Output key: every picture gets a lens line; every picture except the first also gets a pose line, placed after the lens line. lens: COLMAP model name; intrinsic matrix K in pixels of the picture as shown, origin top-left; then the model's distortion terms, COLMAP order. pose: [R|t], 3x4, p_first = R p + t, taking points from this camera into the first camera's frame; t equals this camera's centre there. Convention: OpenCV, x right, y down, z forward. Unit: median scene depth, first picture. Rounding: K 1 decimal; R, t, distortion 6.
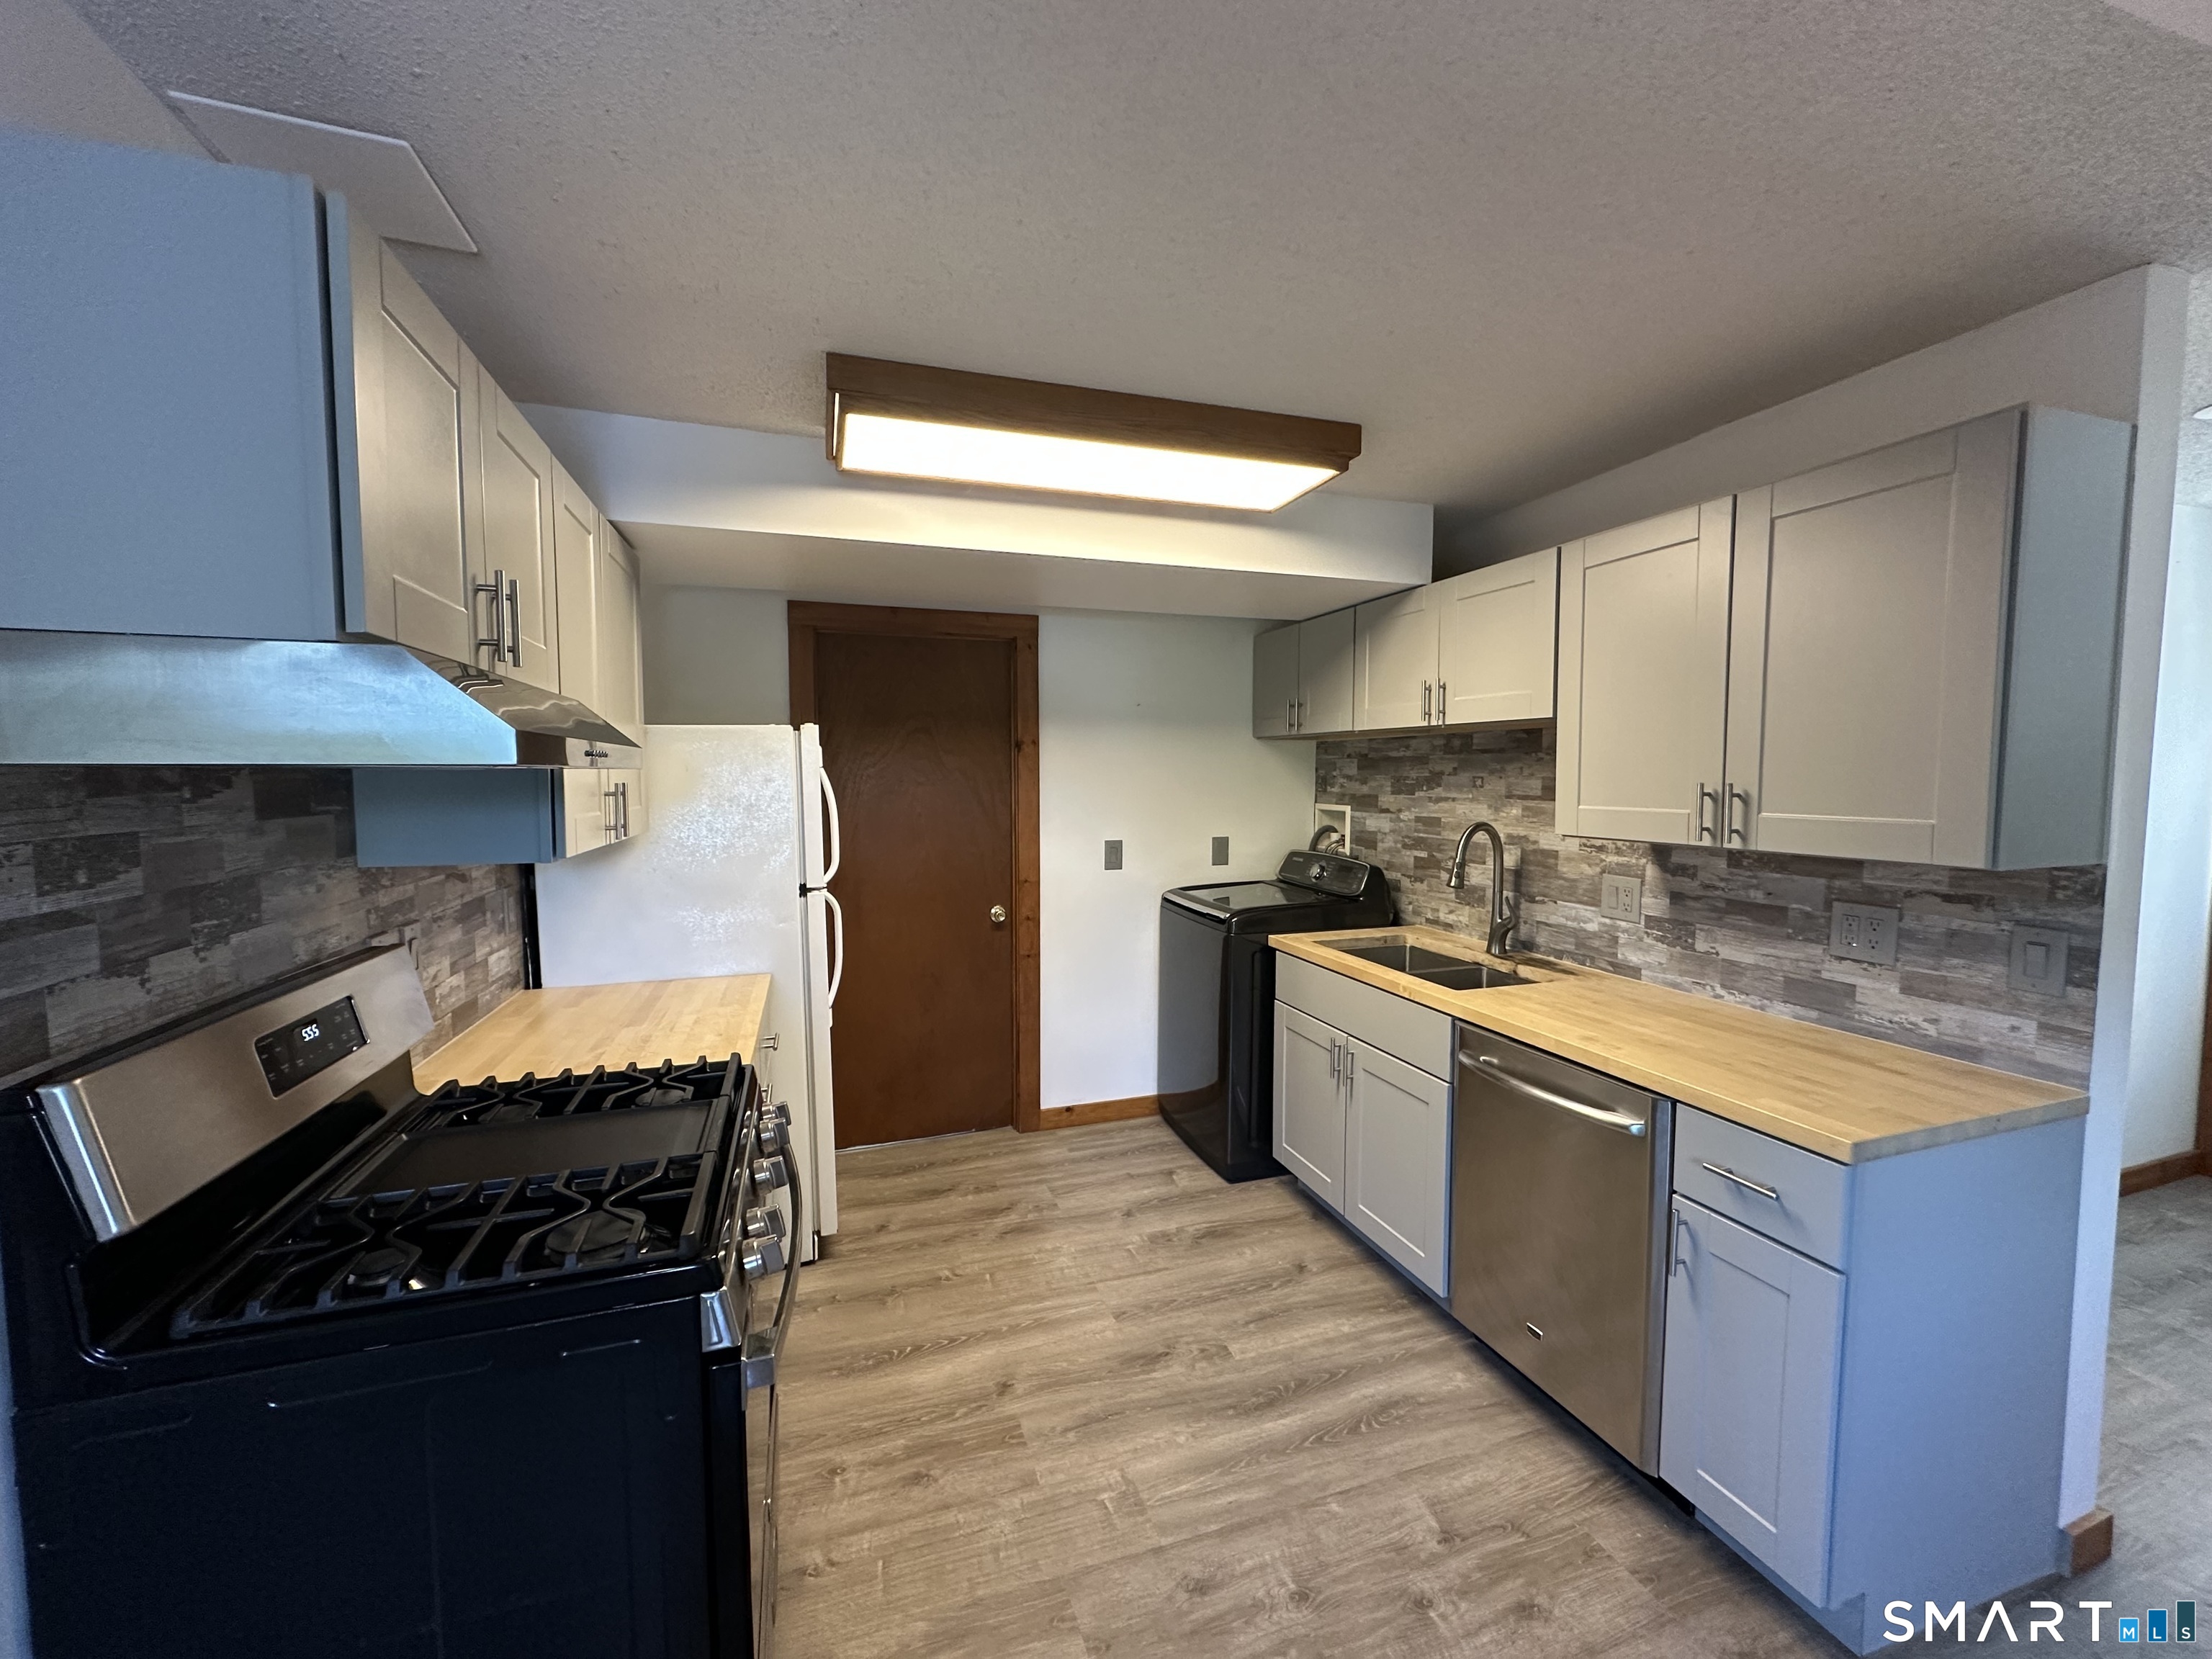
lens RADIAL K [[891.0, 0, 1106.5], [0, 891.0, 826.0], [0, 0, 1]] dist [0.001142, 0.000152]
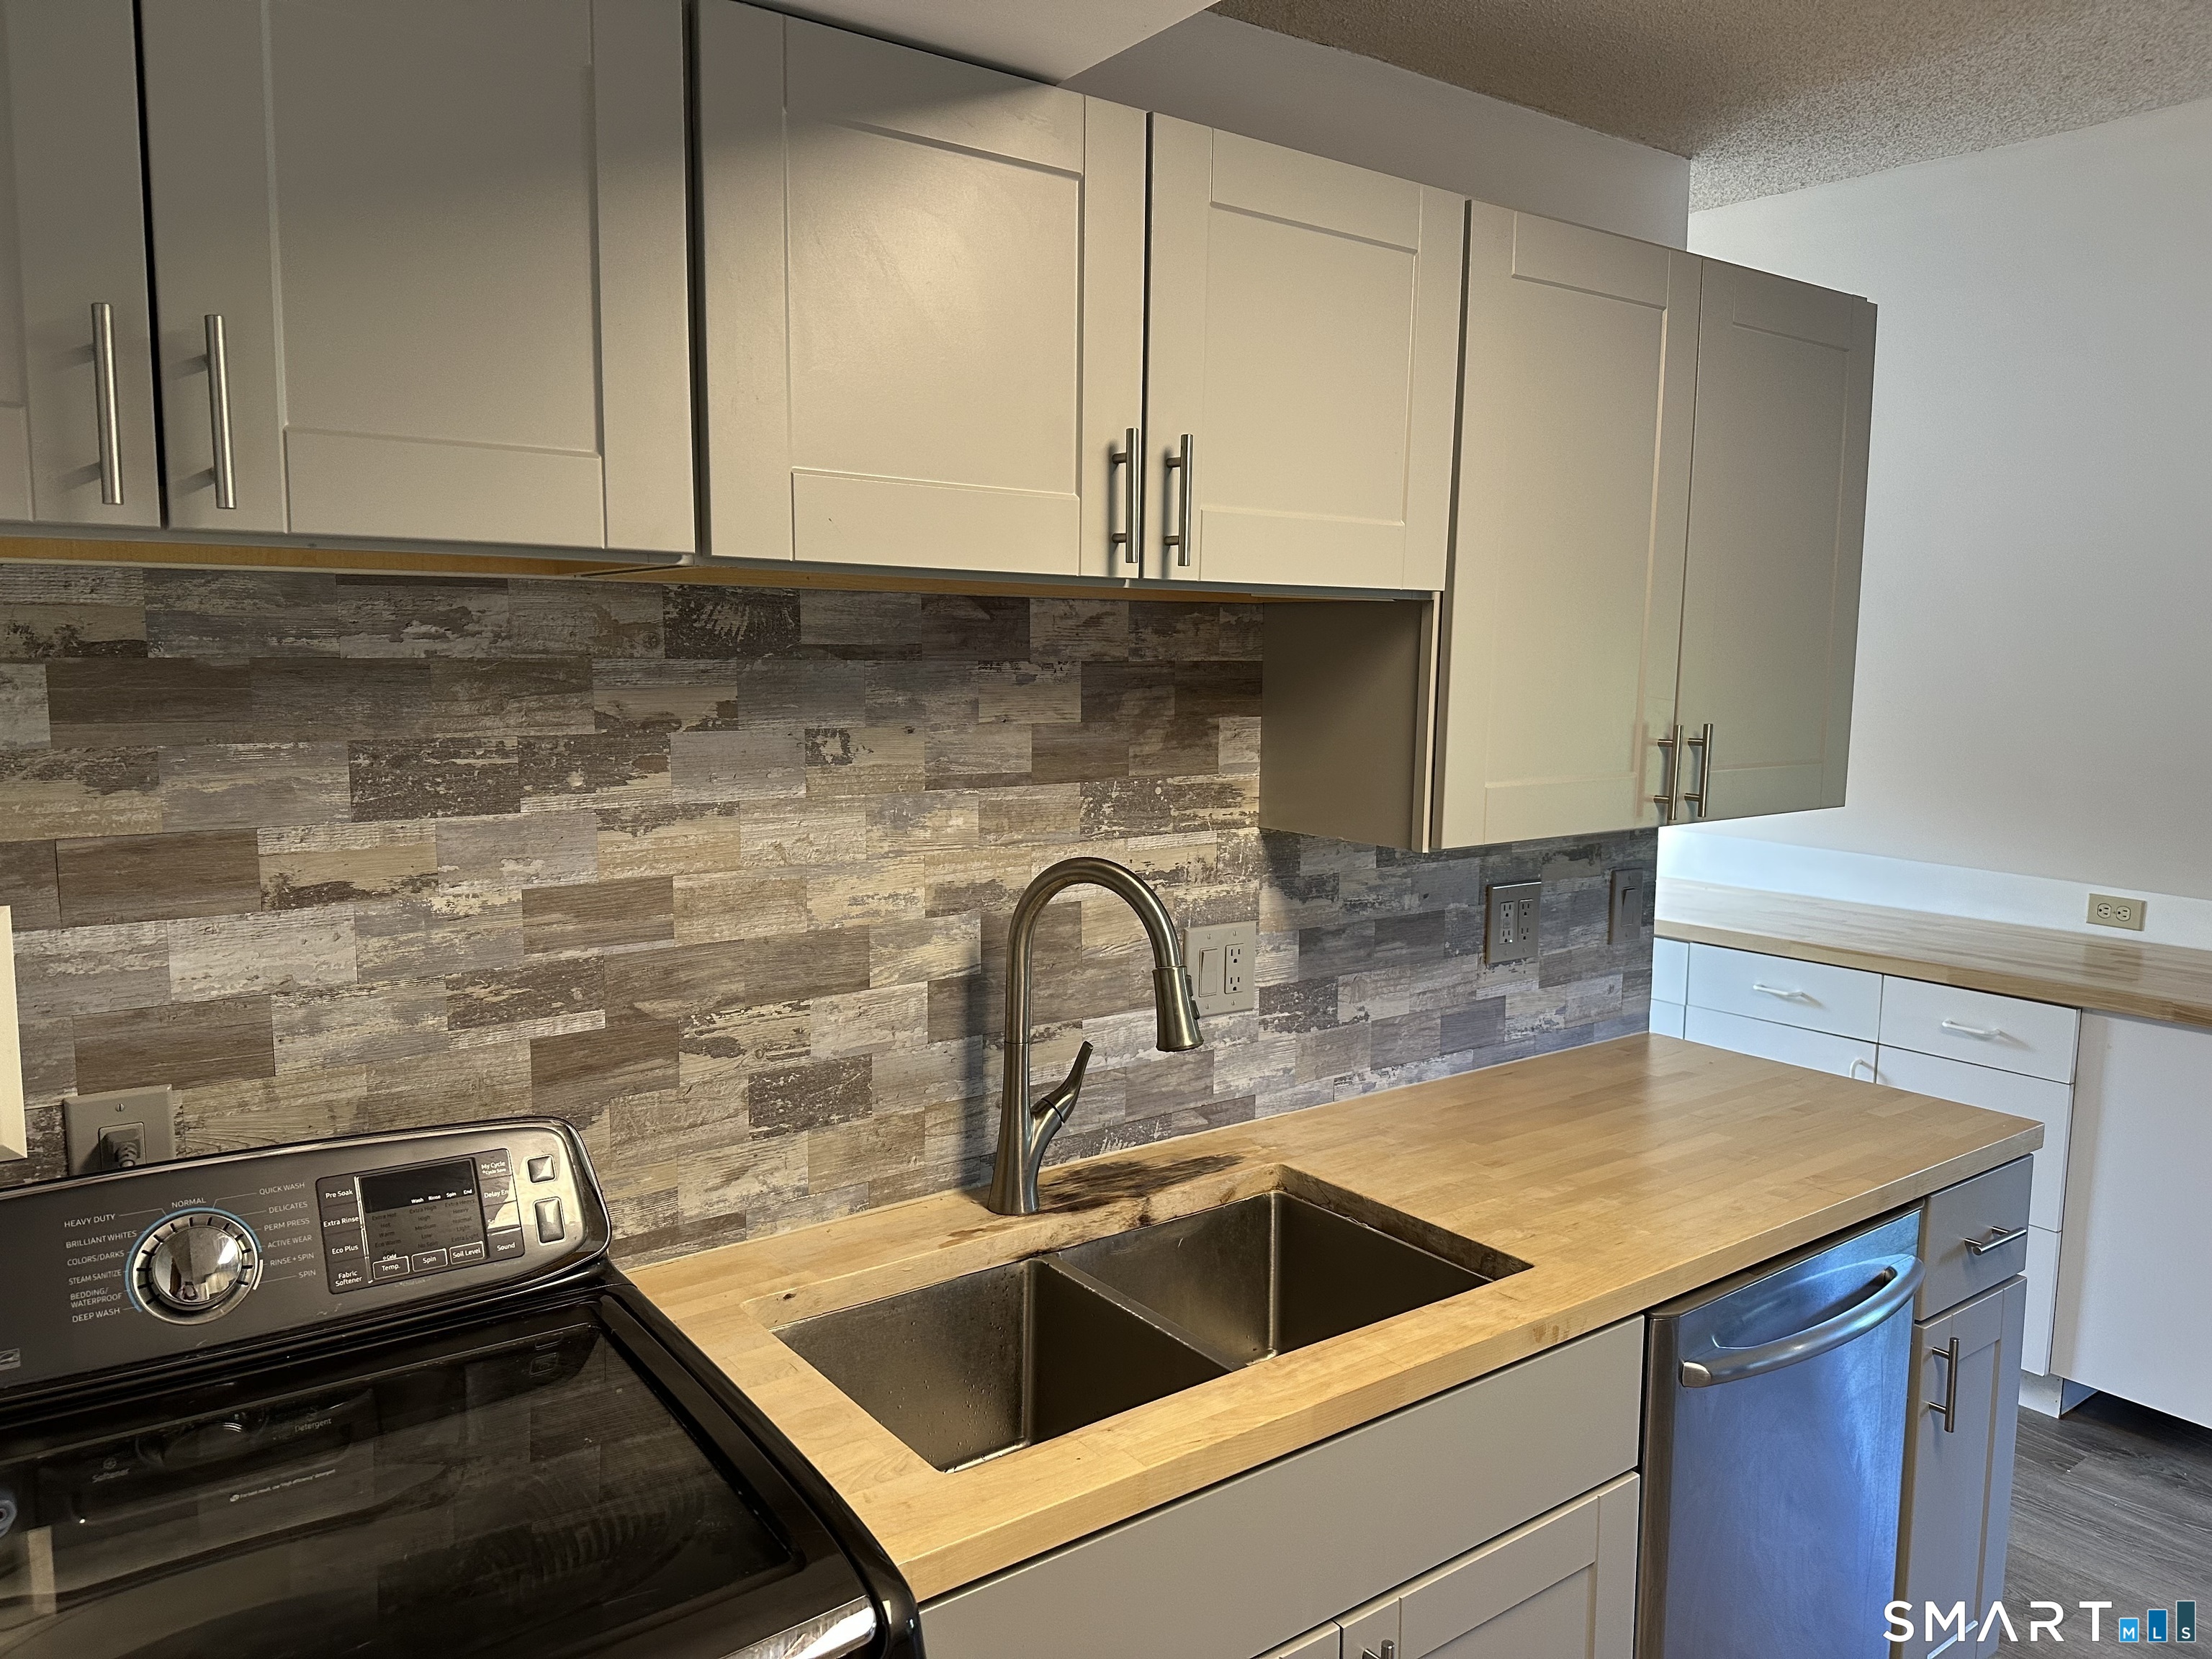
lens RADIAL K [[1509.6, 0, 1103.2], [0, 1509.6, 819.5], [0, 0, 1]] dist [0.085218, -0.007919]
pose [[-0.292733, -0.110940, 0.949737, -0.147210], [0.049903, 0.990120, 0.131039, -0.095343], [-0.954891, 0.085754, -0.284305, 1.120680]]
